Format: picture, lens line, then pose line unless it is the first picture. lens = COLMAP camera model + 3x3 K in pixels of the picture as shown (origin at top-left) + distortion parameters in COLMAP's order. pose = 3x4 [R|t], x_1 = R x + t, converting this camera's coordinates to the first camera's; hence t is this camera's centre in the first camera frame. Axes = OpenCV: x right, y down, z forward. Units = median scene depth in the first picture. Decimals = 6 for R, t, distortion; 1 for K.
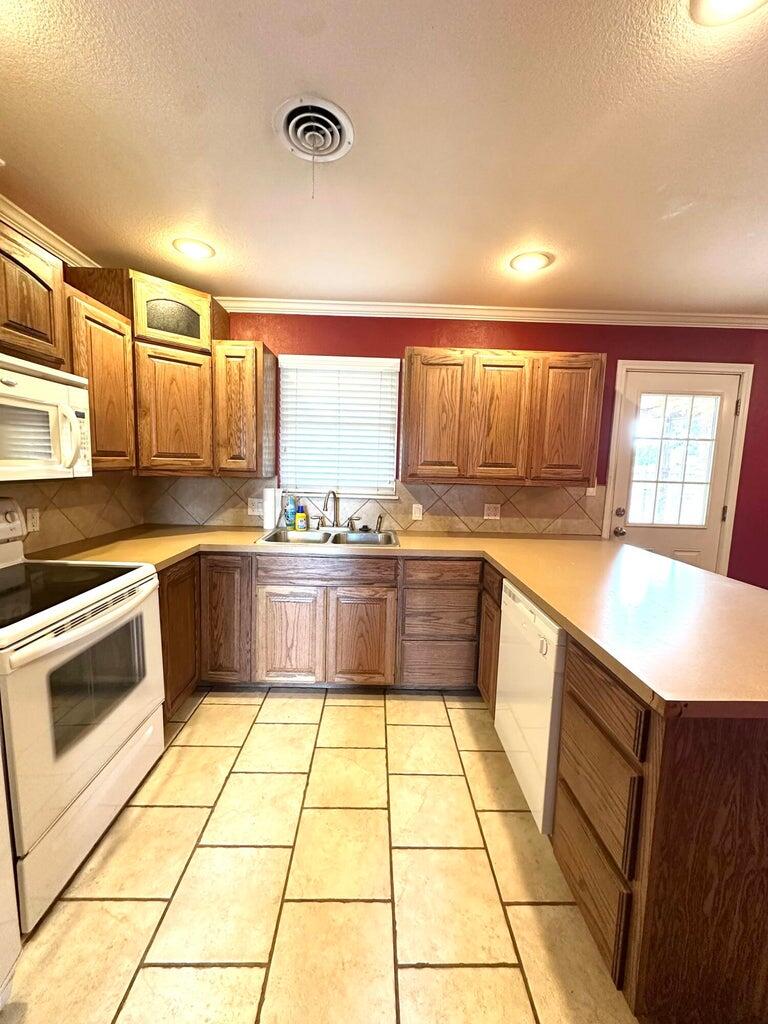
lens RADIAL K [[409.0, 0, 381.6], [0, 409.0, 512.3], [0, 0, 1]] dist [-0.005671, 0.000877]
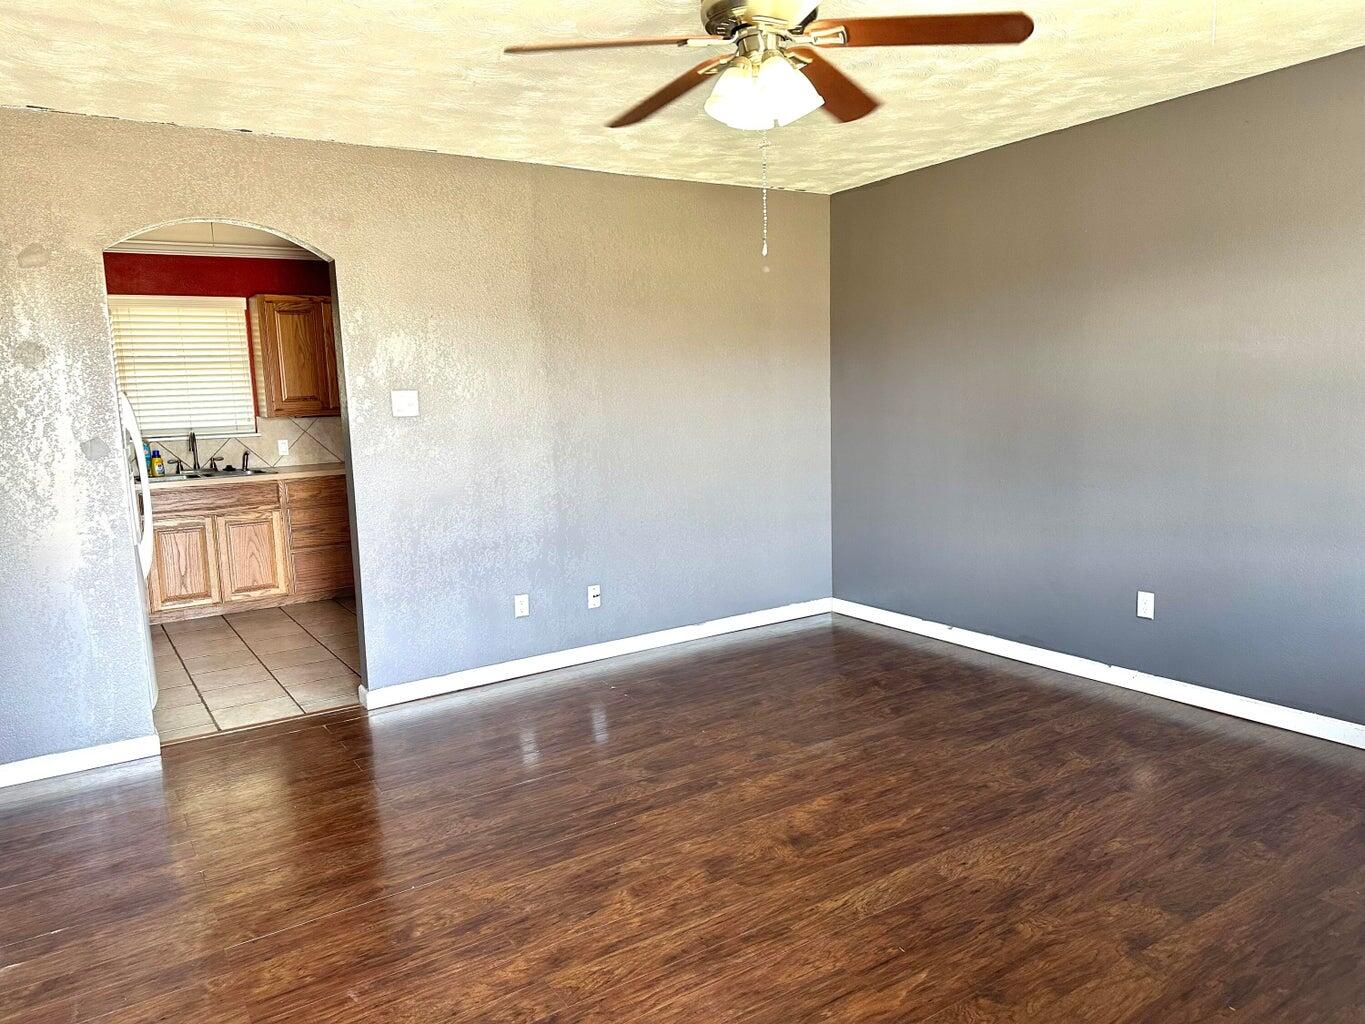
lens RADIAL K [[958.2, 0, 681.9], [0, 958.2, 513.5], [0, 0, 1]] dist [0.010546, 0.001092]
pose [[0.846255, -0.129198, 0.516875, -0.405705], [0.116661, 0.991544, 0.056843, 0.176747], [-0.519849, 0.012195, 0.854171, -1.910337]]
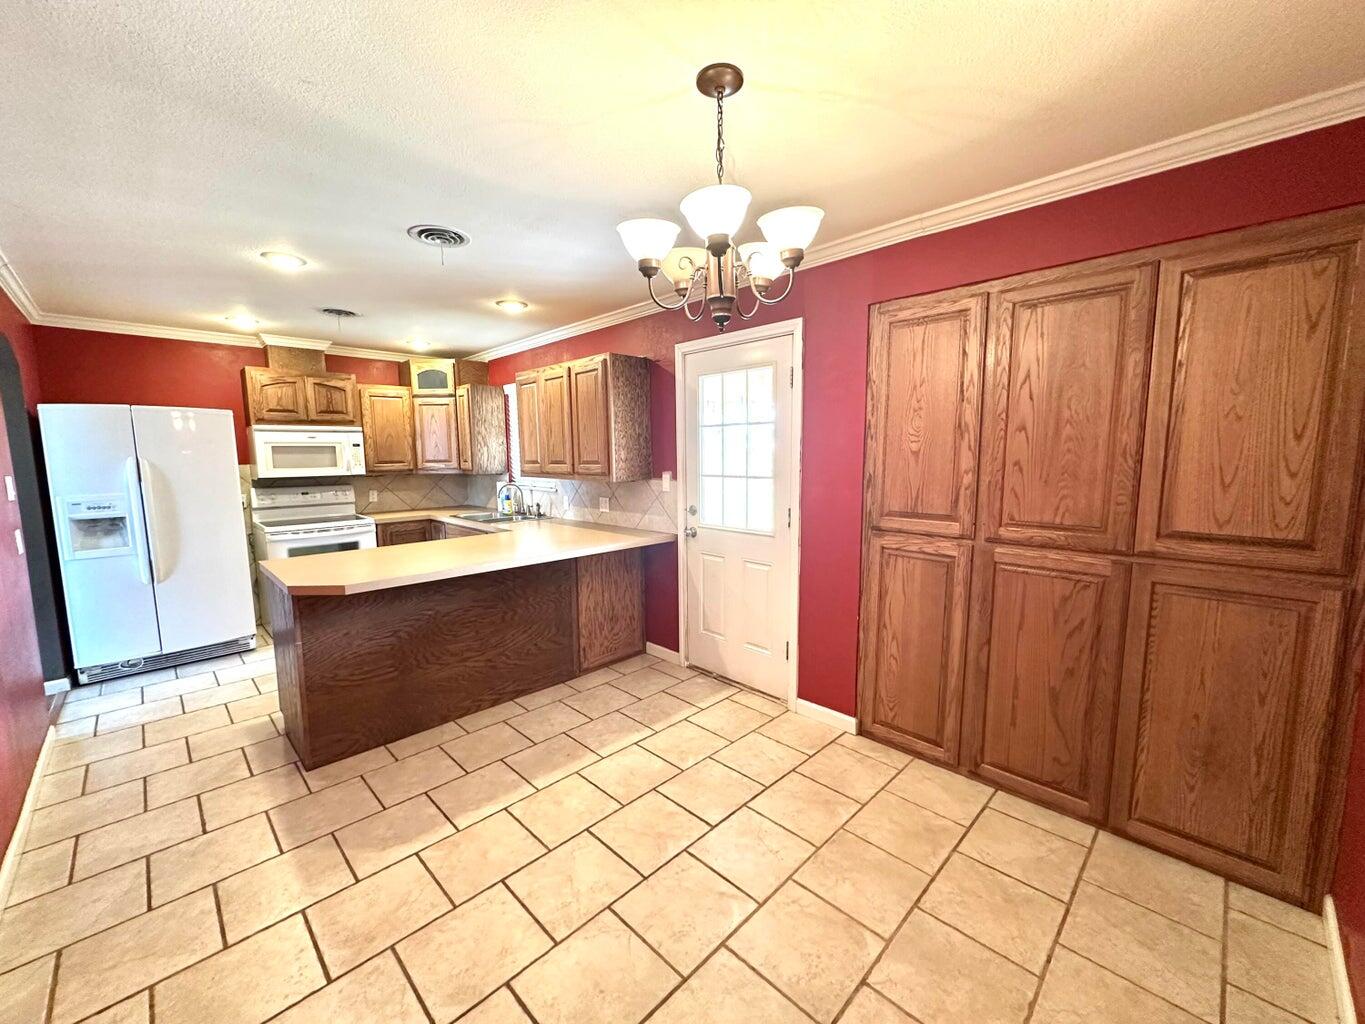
lens RADIAL K [[545.2, 0, 682.7], [0, 545.2, 516.2], [0, 0, 1]] dist [-0.005671, 0.000877]
pose [[0.691767, 0.047696, -0.720544, 1.626699], [-0.056696, 0.998323, 0.011652, 0.000709], [0.719891, 0.032792, 0.693312, 0.177759]]
